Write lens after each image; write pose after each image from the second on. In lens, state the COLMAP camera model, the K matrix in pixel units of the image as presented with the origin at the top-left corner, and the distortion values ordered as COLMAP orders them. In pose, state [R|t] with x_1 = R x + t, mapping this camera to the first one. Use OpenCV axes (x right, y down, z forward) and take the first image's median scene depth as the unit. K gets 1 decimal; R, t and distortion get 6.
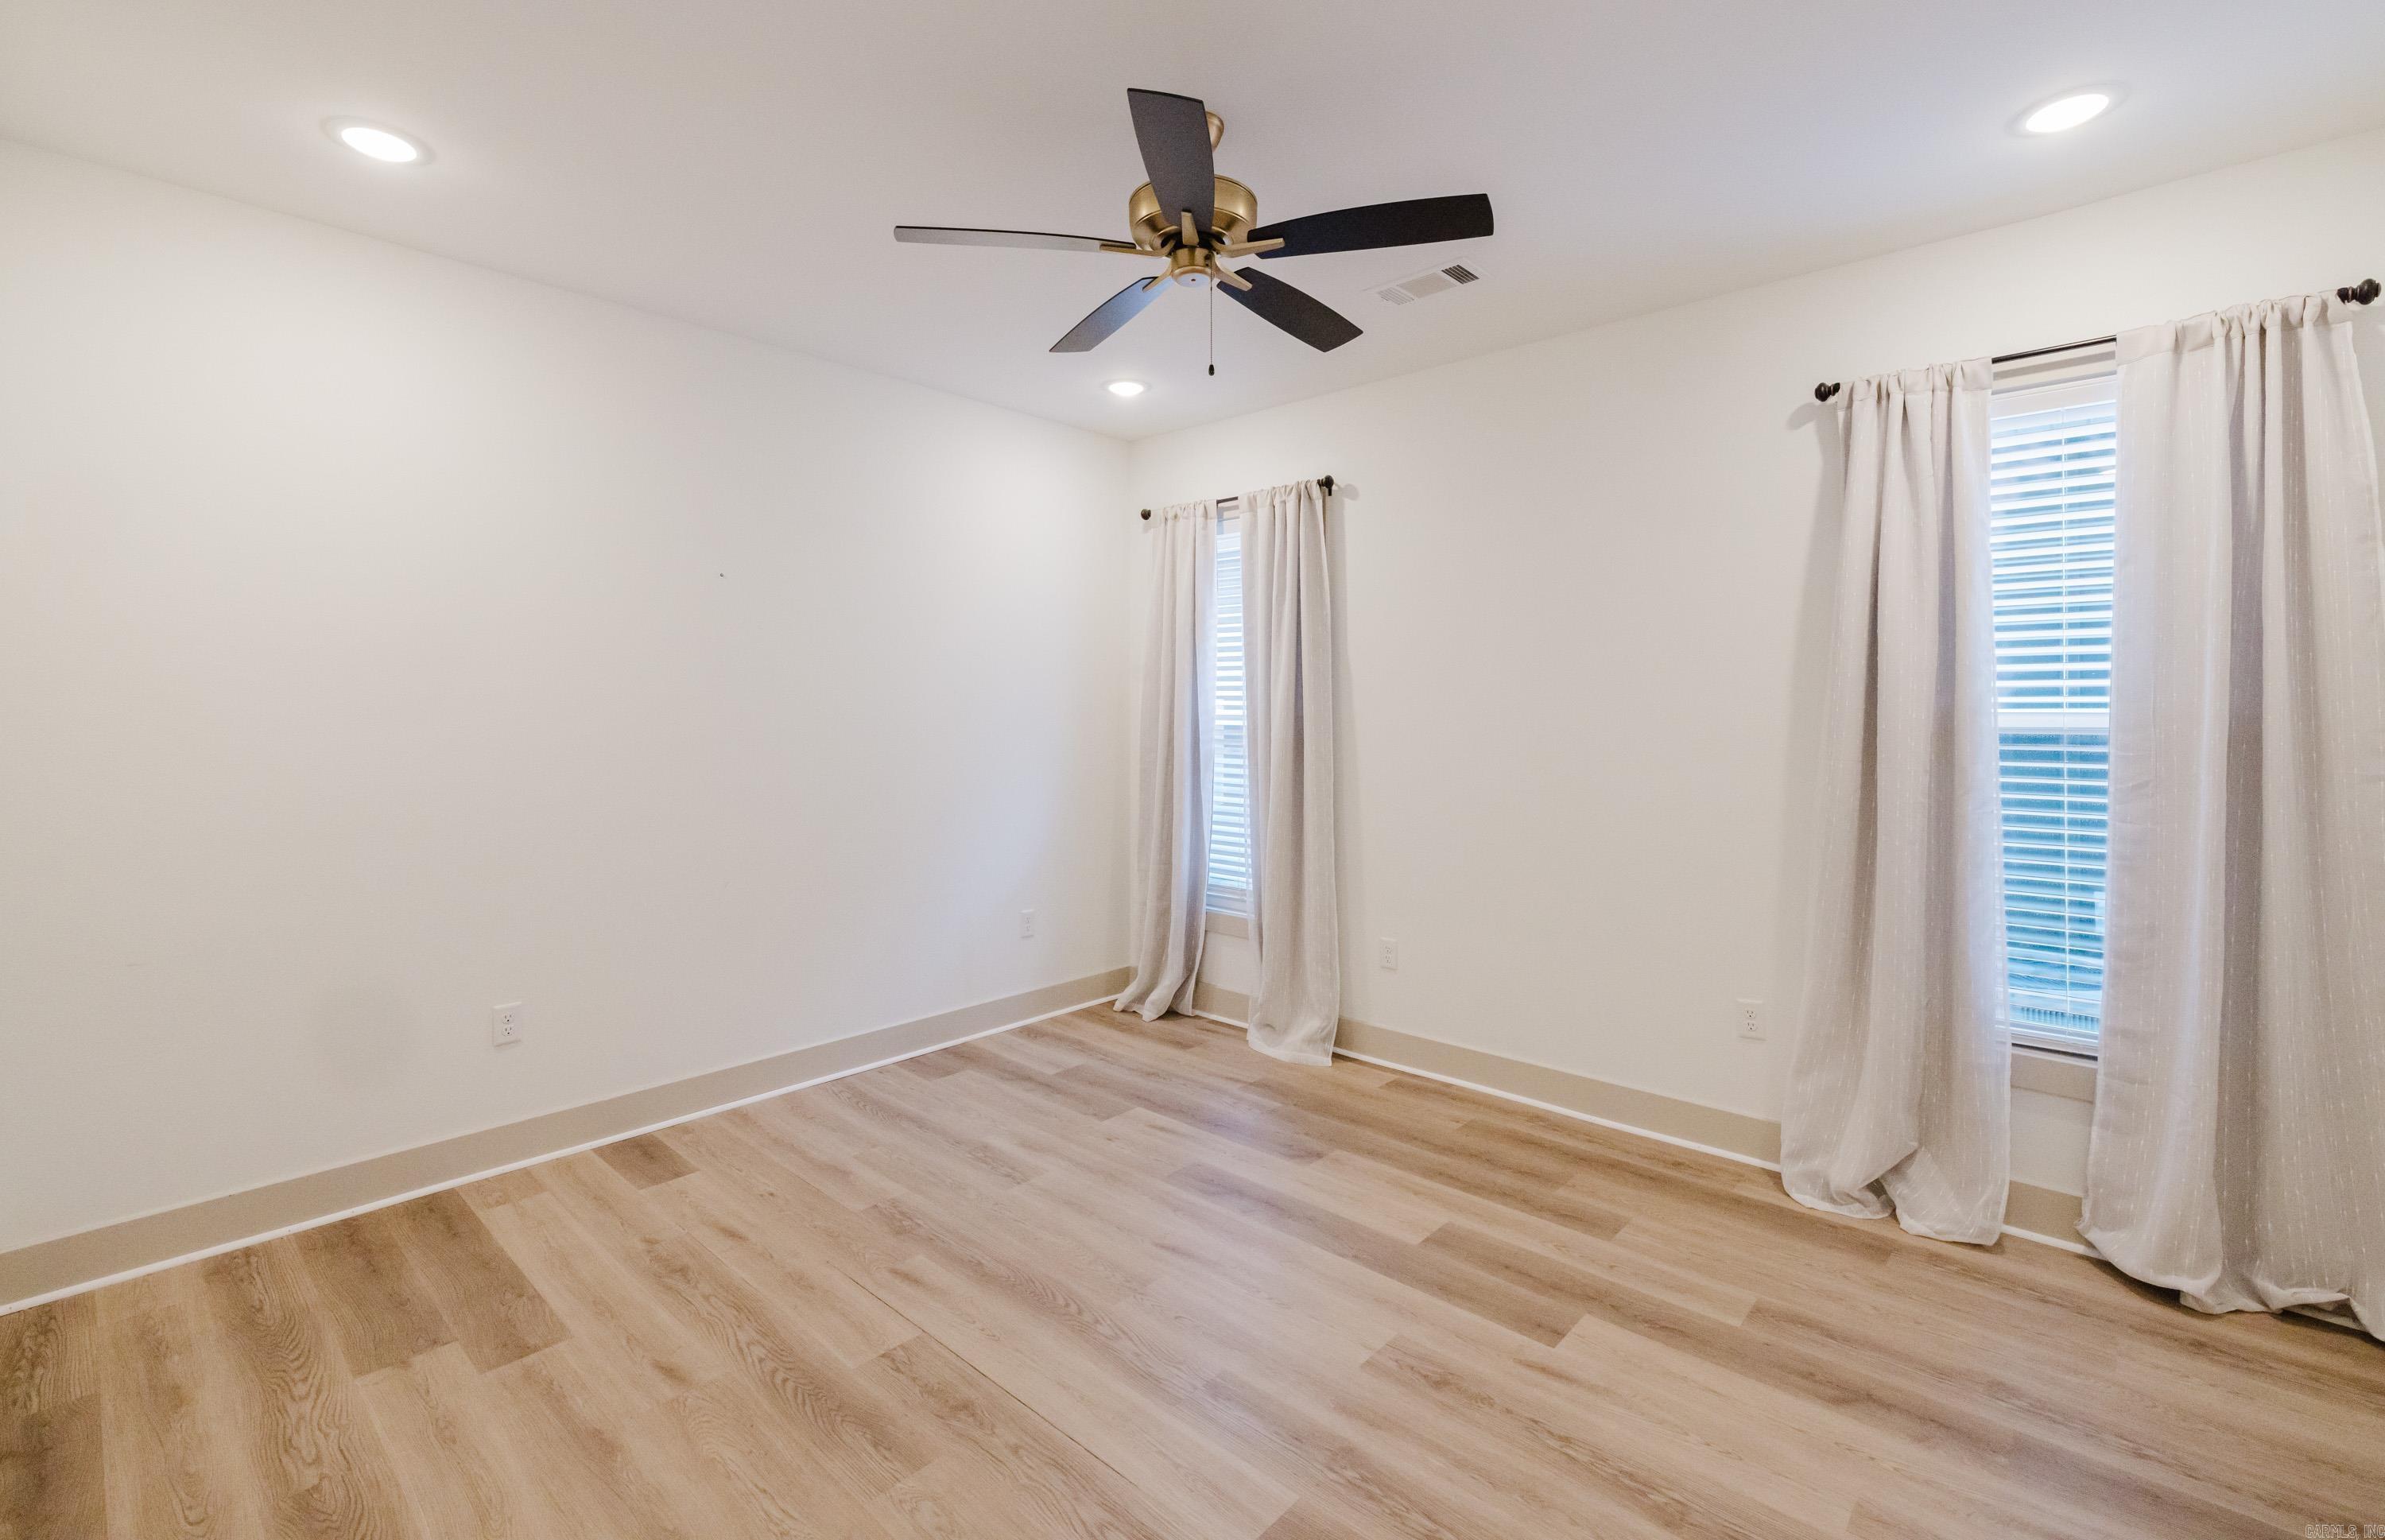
lens RADIAL K [[1059.1, 0, 1193.7], [0, 1059.1, 720.6], [0, 0, 1]] dist [0.000266, 0.000166]
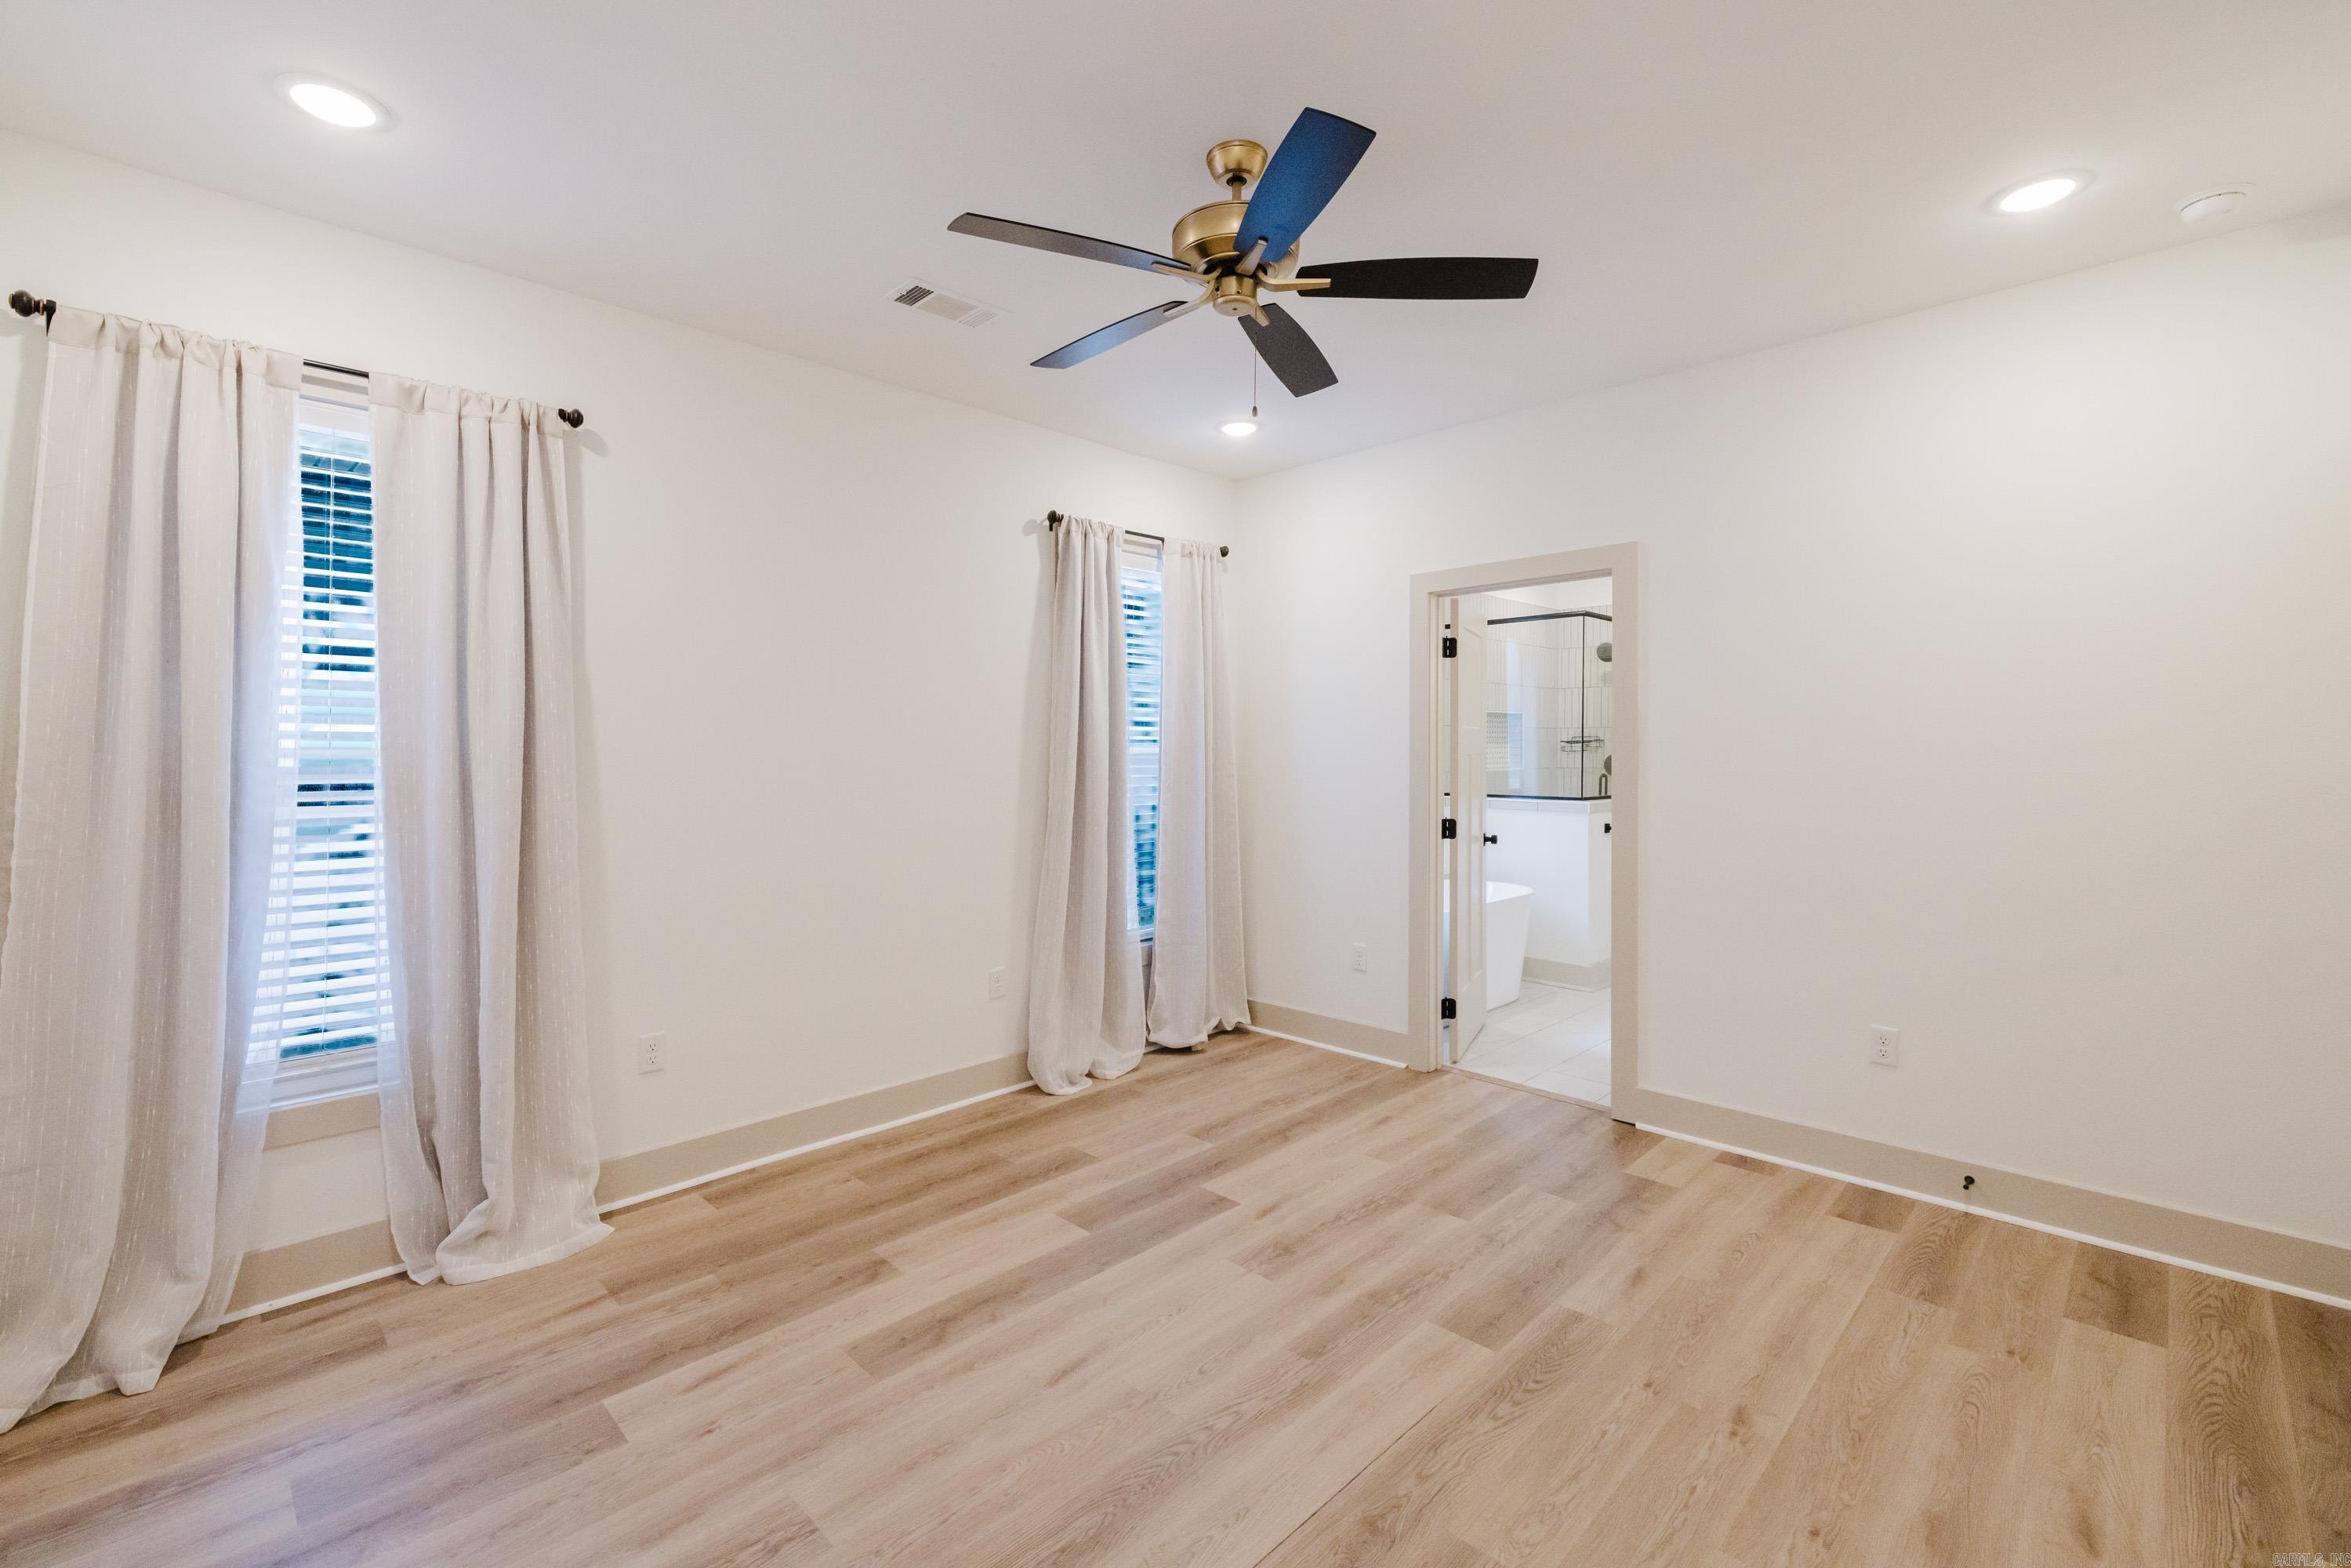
lens RADIAL K [[1015.2, 0, 1175.1], [0, 1015.2, 761.2], [0, 0, 1]] dist [0.007782, 0.001111]
pose [[0.025422, -0.013149, 0.999590, -0.750658], [0.008179, 0.999883, 0.012945, -0.003175], [-0.999643, 0.007846, 0.025526, 0.799841]]
